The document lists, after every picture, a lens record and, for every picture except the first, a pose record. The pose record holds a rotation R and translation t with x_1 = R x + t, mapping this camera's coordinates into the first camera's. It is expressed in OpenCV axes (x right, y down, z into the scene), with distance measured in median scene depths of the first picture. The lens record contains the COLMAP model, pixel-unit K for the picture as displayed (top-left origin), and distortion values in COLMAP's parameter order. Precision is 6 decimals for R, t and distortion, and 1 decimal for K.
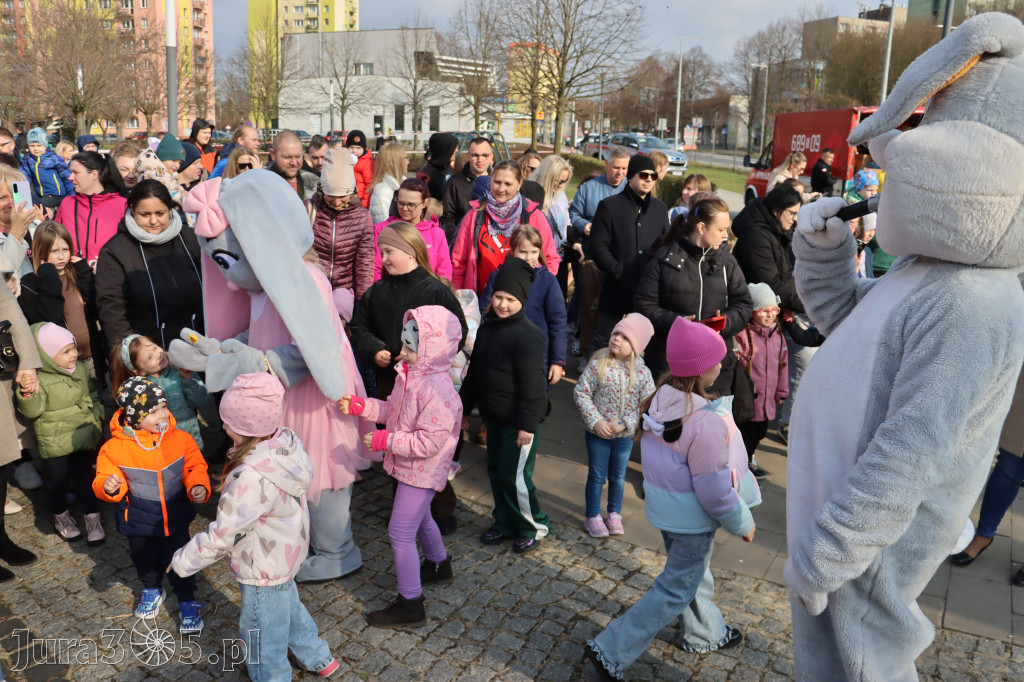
lens RADIAL K [[848.7, 0, 509.4], [0, 848.7, 348.5], [0, 0, 1]] dist [-0.189754, 0.170046]
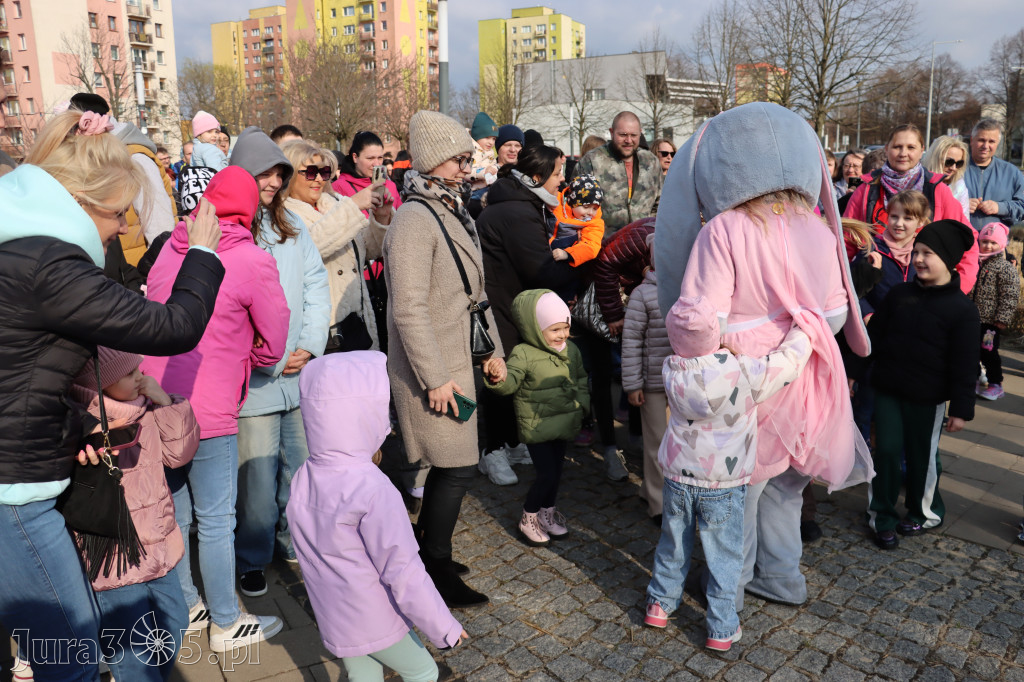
lens RADIAL K [[848.5, 0, 517.5], [0, 848.5, 352.6], [0, 0, 1]] dist [-0.193163, 0.171015]
pose [[0.968056, 0.008864, -0.250576, -0.017501], [-0.015632, 0.999564, -0.025030, 0.003649], [0.250245, 0.028147, 0.967773, 0.009957]]
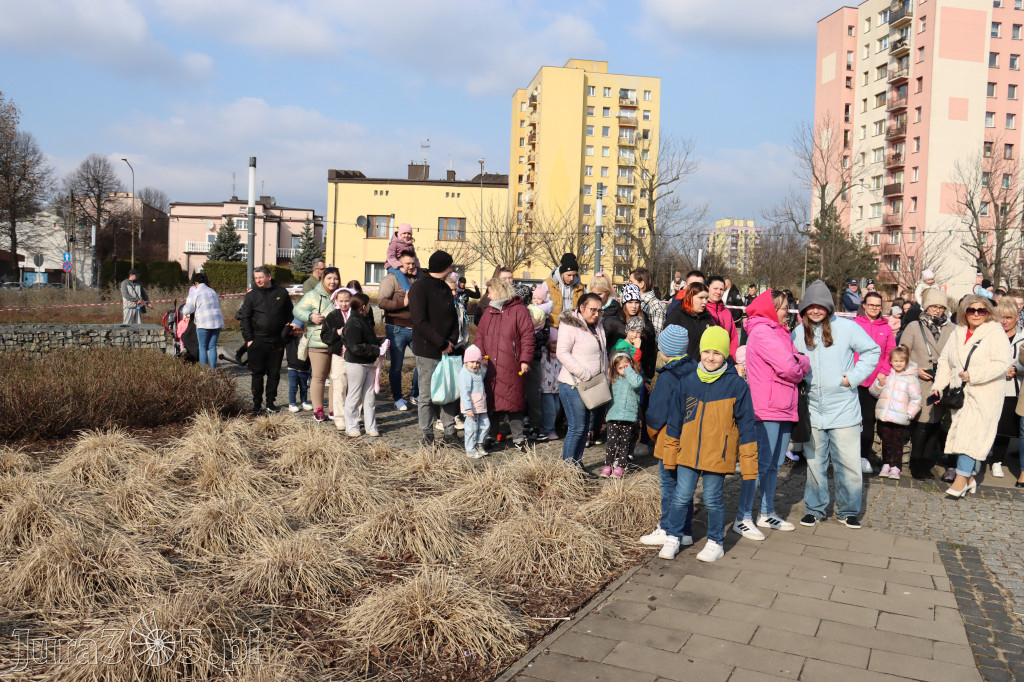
lens RADIAL K [[847.3, 0, 509.1], [0, 847.3, 344.6], [0, 0, 1]] dist [-0.184064, 0.162726]
pose [[0.337221, 0.044153, -0.940390, -0.076436], [-0.256404, 0.965445, -0.046616, -0.012839], [0.905836, 0.256839, 0.336890, 0.066717]]
